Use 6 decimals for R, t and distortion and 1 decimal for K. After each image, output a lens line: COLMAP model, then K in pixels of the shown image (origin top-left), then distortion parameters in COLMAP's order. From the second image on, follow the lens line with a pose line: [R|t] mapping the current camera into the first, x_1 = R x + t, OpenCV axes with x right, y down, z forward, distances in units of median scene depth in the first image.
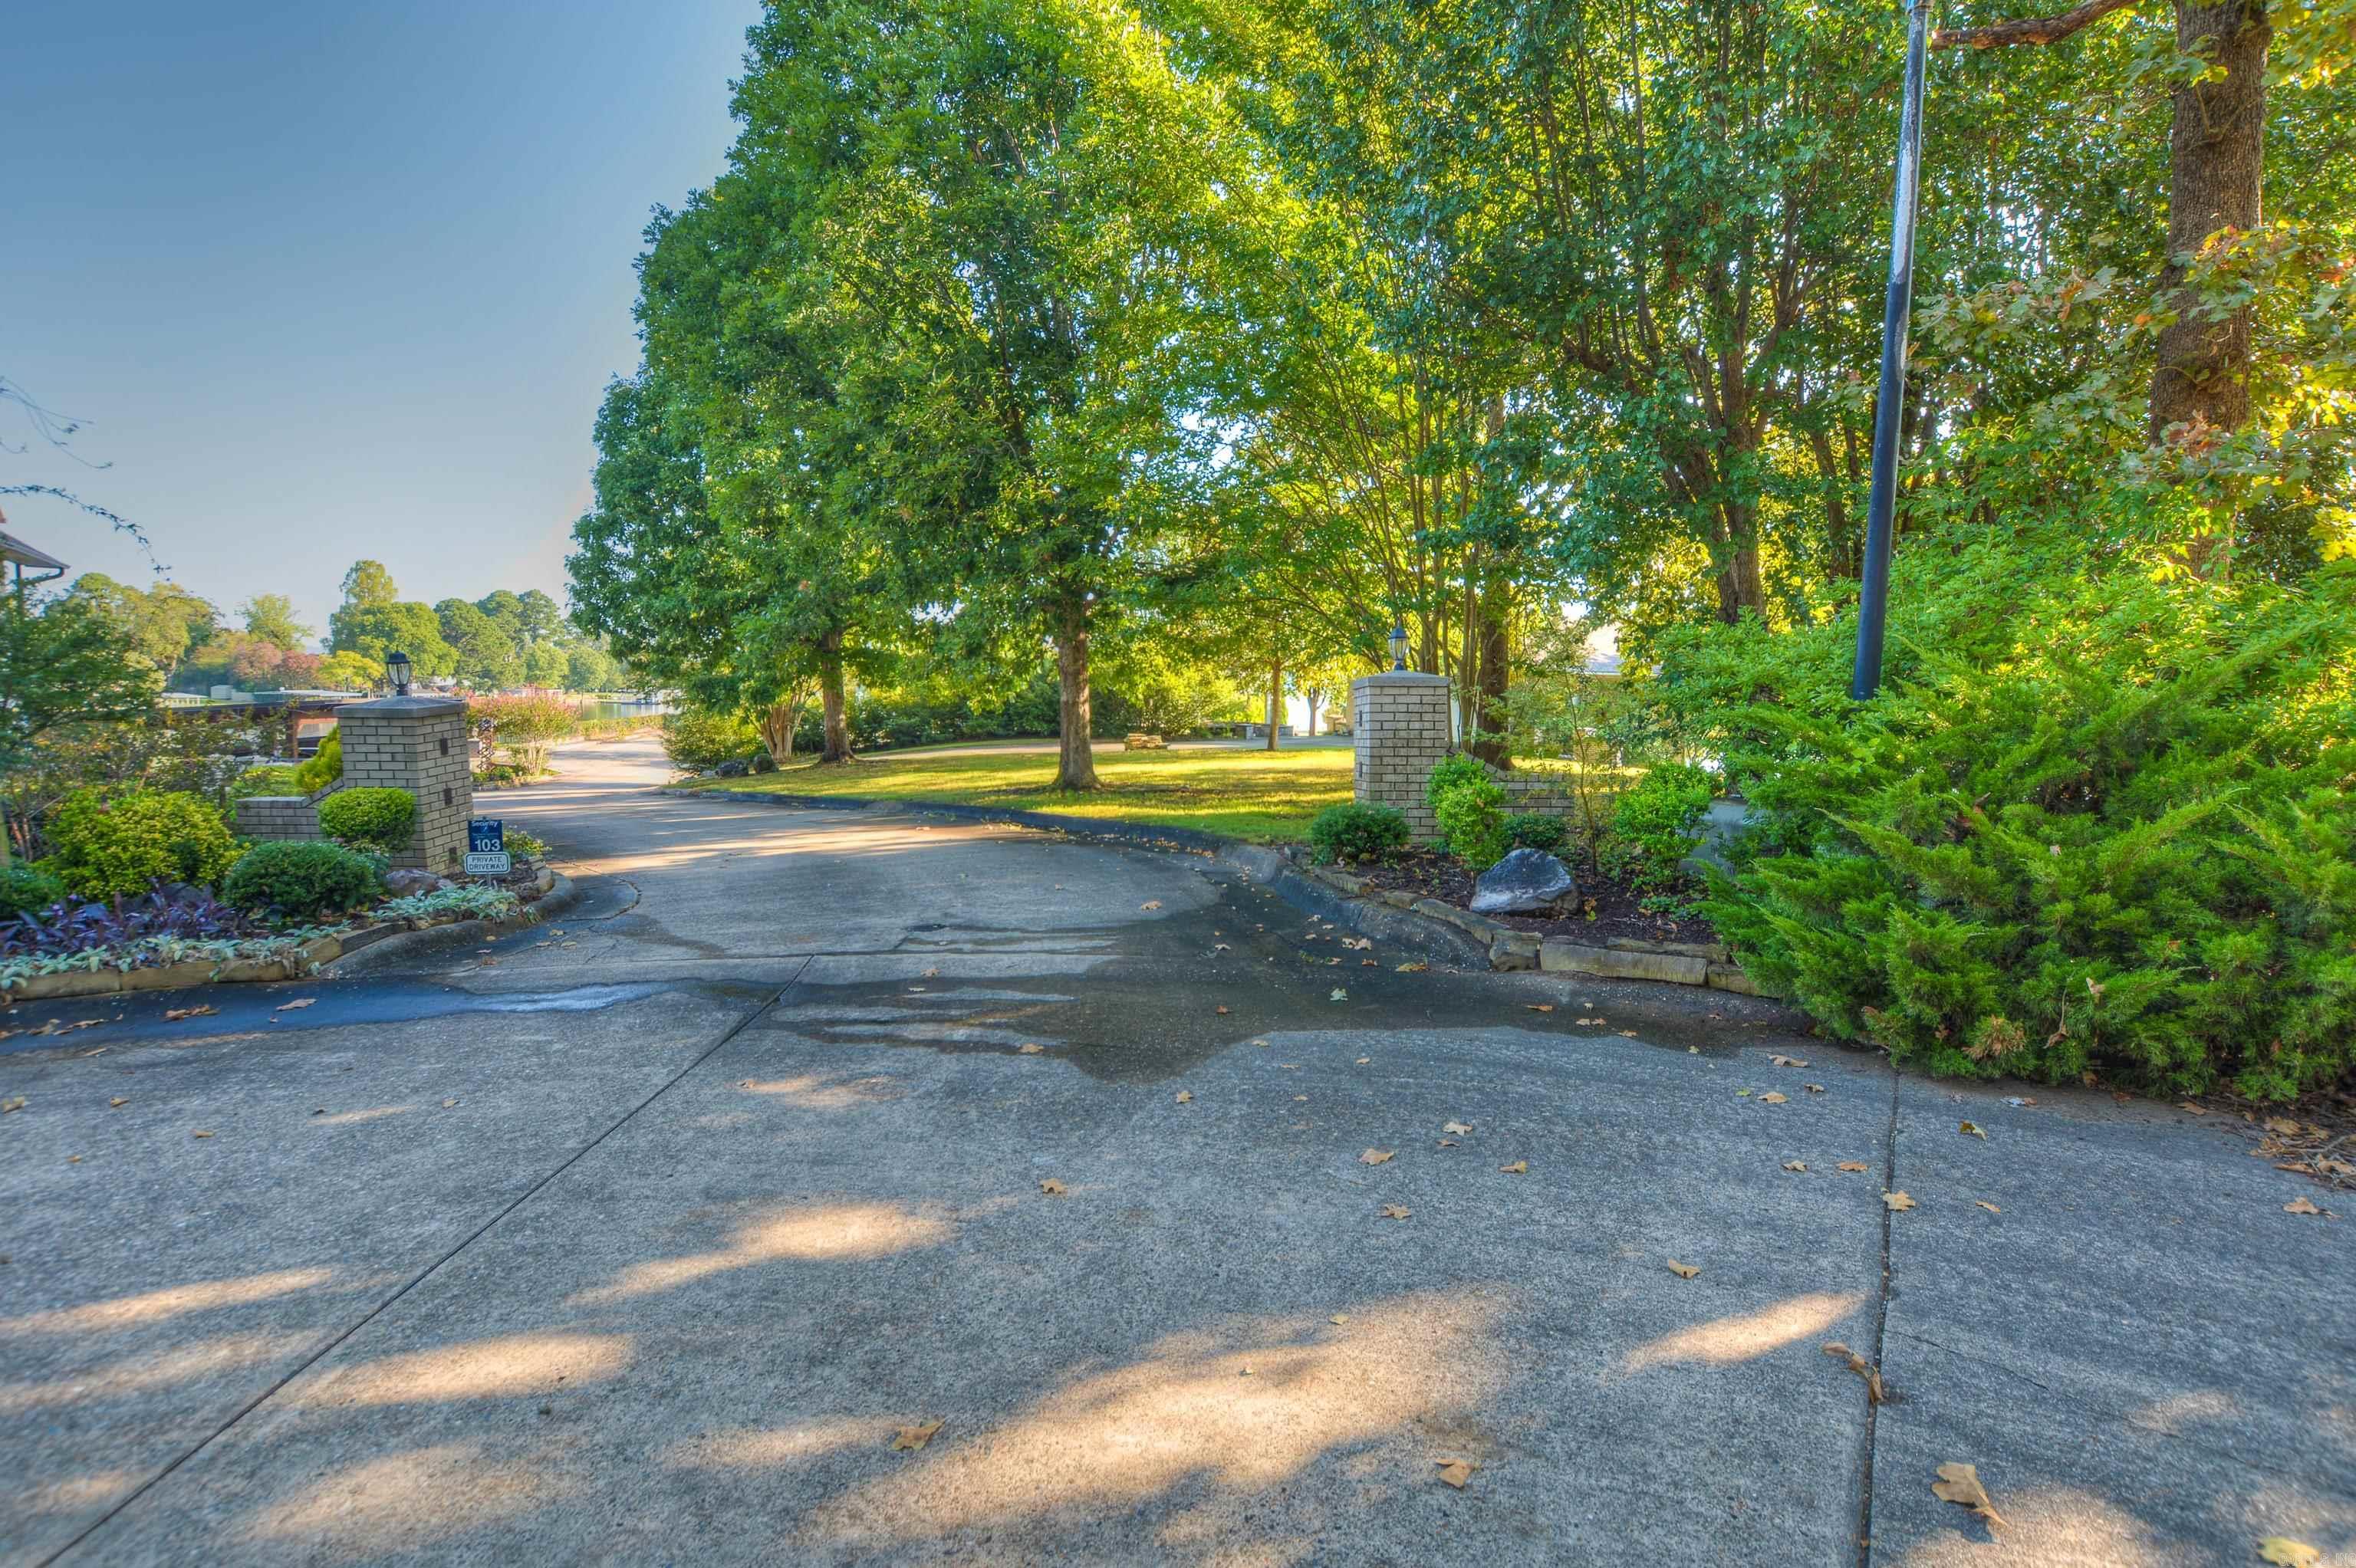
lens RADIAL K [[1045.2, 0, 1169.9], [0, 1045.2, 798.3], [0, 0, 1]] dist [-0.031091, 0.003692]
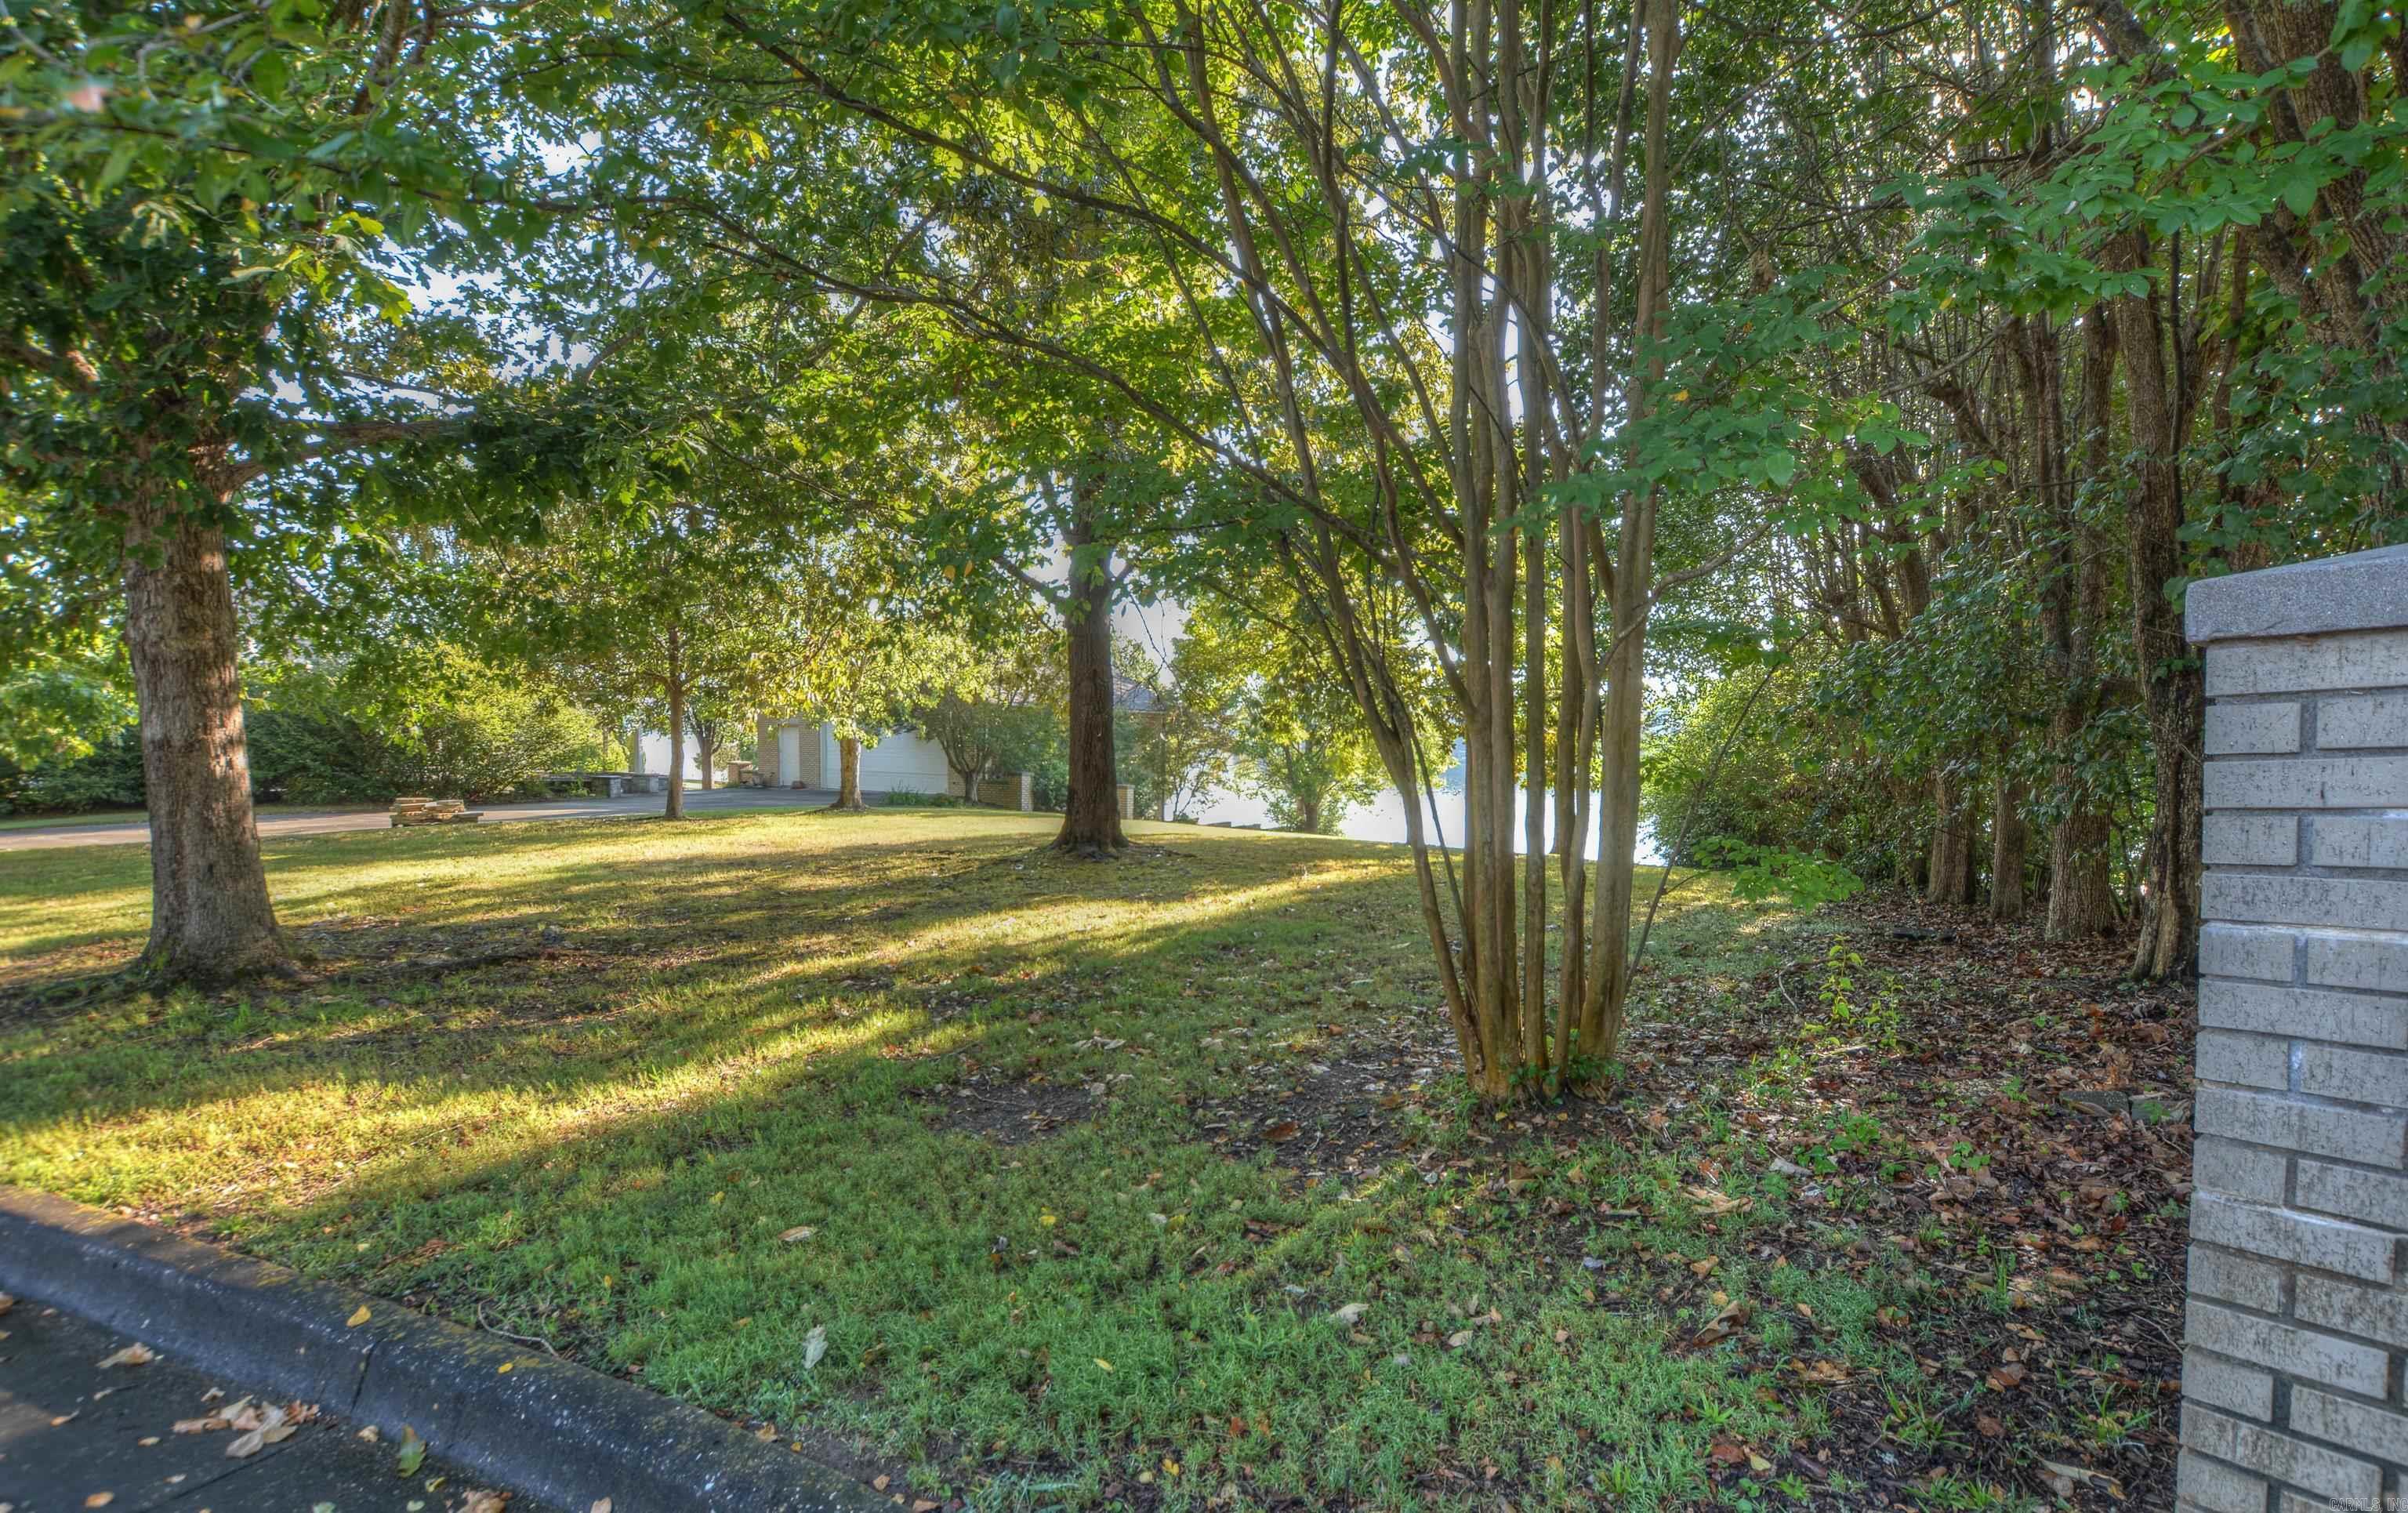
lens RADIAL K [[1145.9, 0, 1282.5], [0, 1145.9, 856.6], [0, 0, 1]] dist [-0.024907, -0.000436]
pose [[0.812807, -0.056100, 0.579825, -0.011572], [0.052189, 0.998362, 0.023436, -0.044821], [-0.580190, 0.011212, 0.814404, 0.498159]]
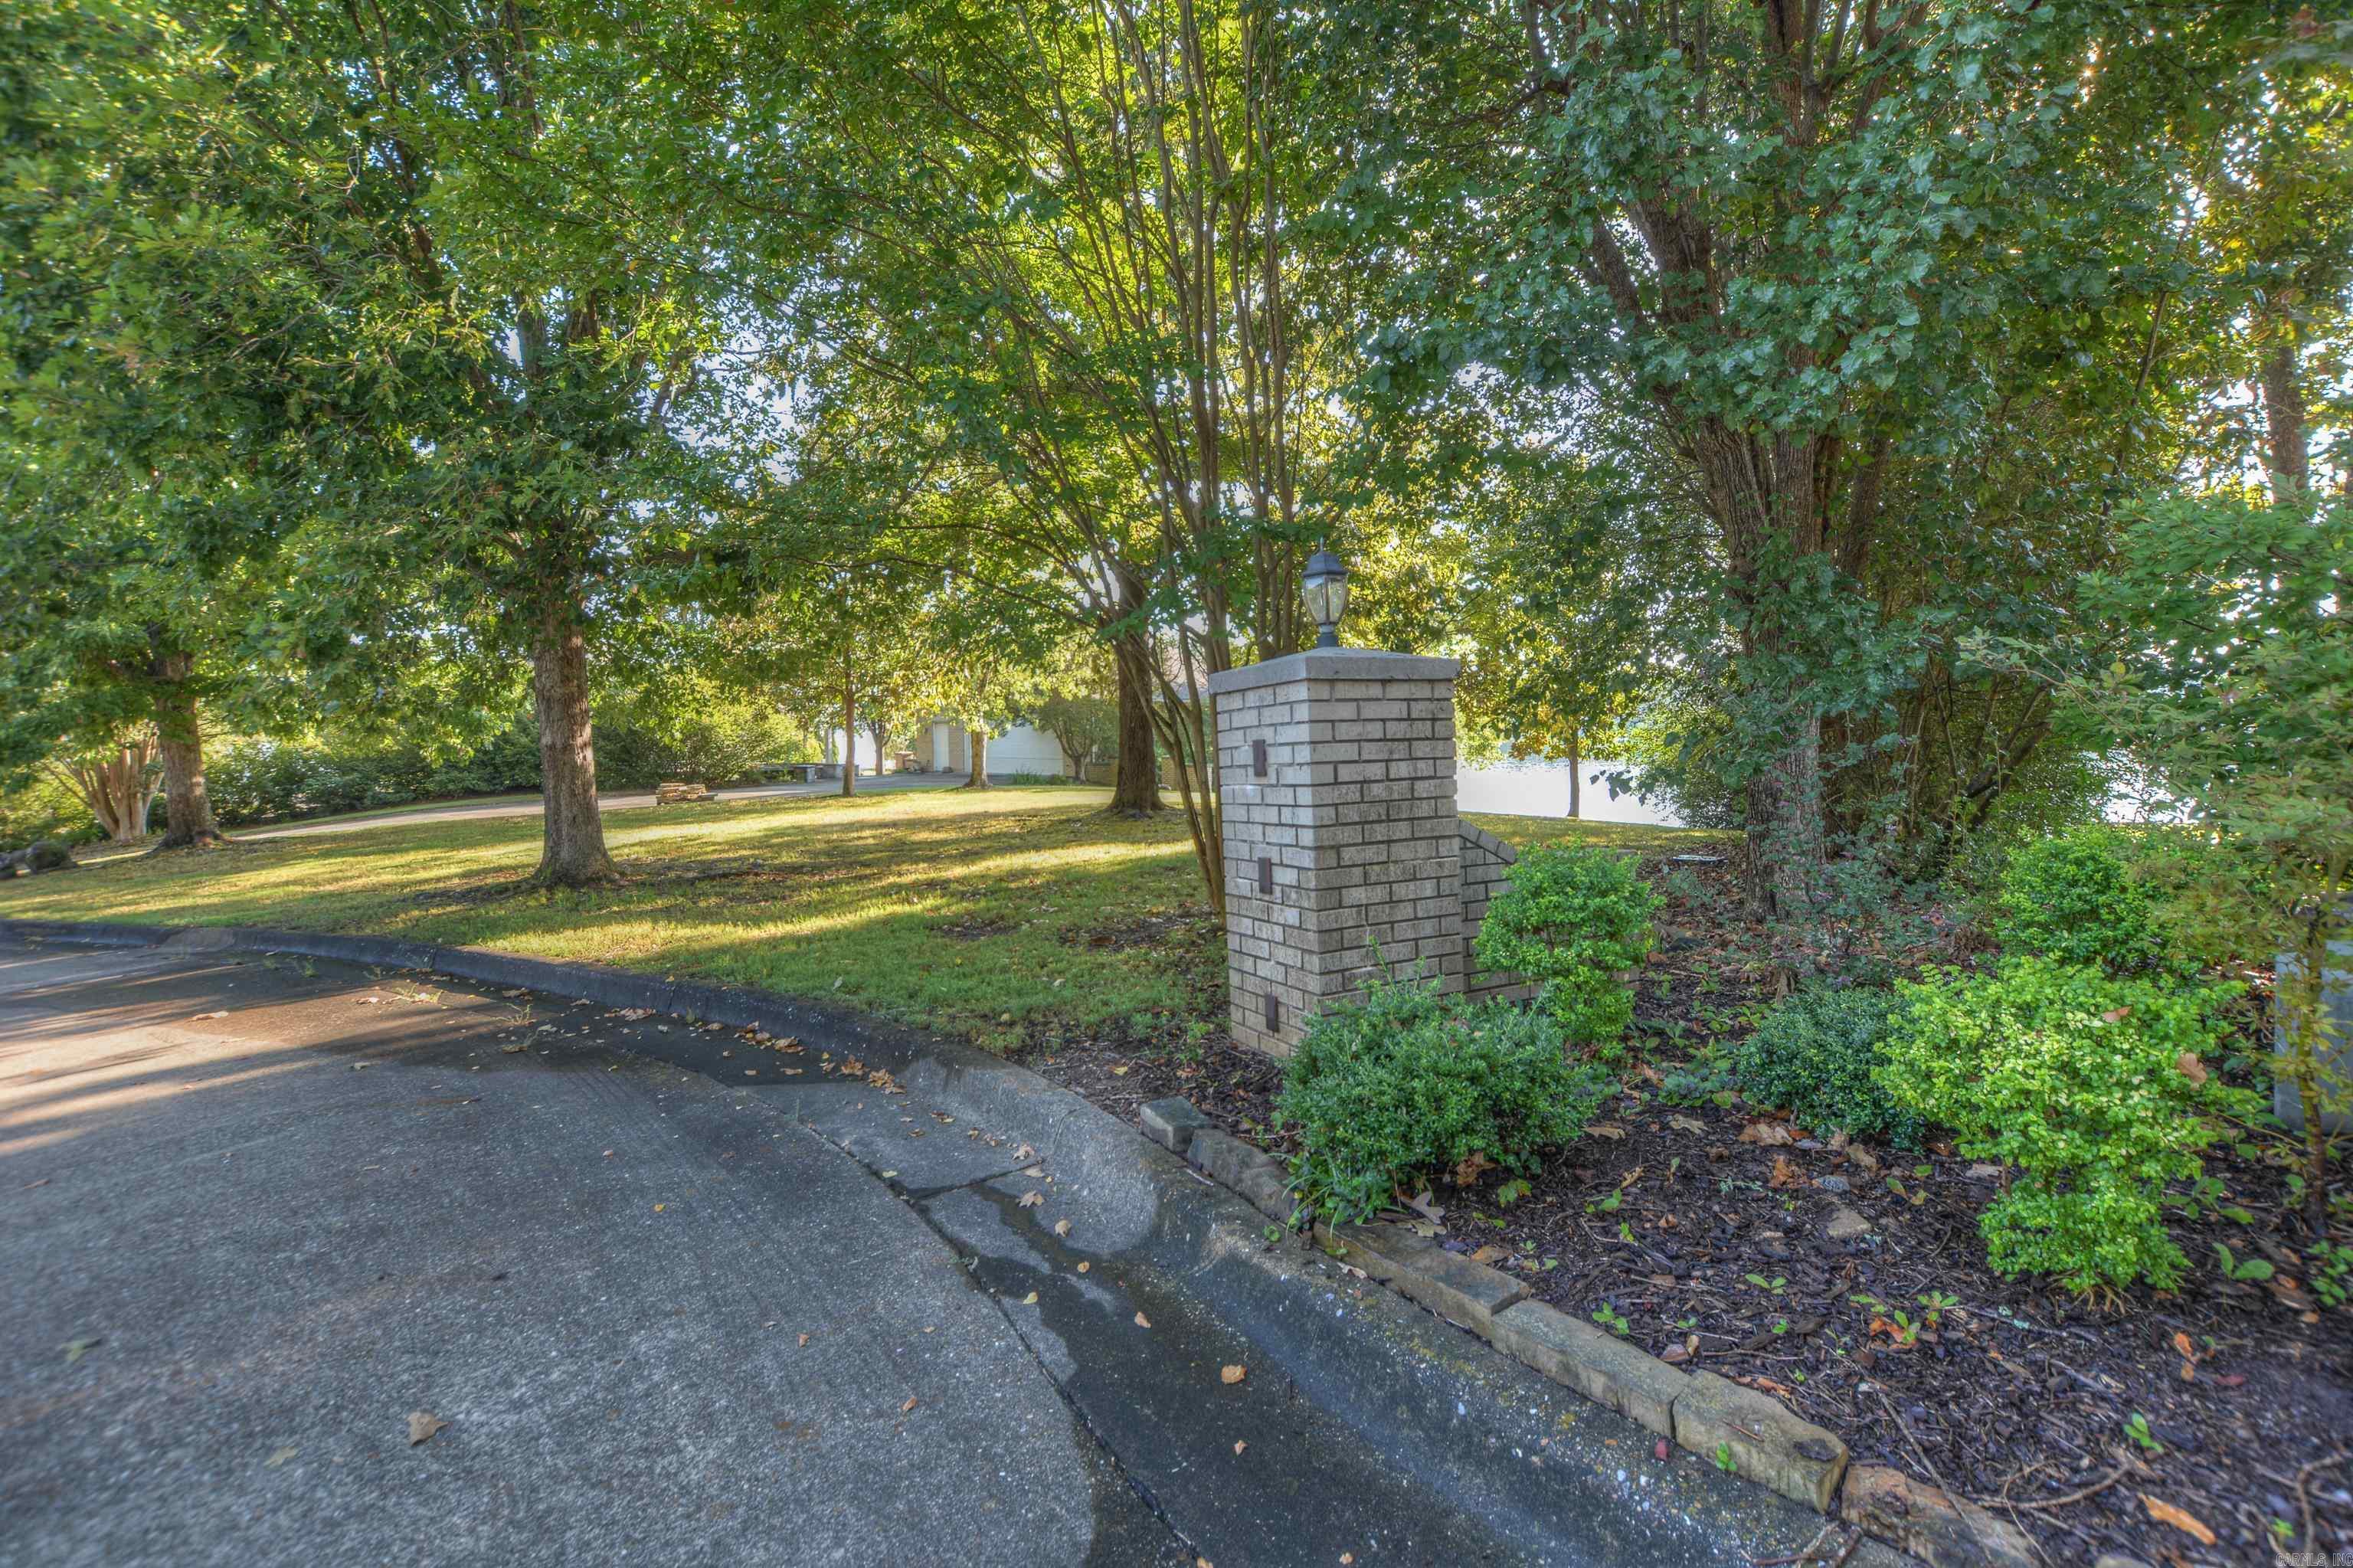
lens RADIAL K [[1044.0, 0, 1154.3], [0, 1044.0, 793.2], [0, 0, 1]] dist [-0.031091, 0.003692]
pose [[0.918080, -0.048759, 0.393386, -0.013576], [0.063718, 0.997654, -0.025048, -0.027112], [-0.391242, 0.048062, 0.919032, 0.314599]]
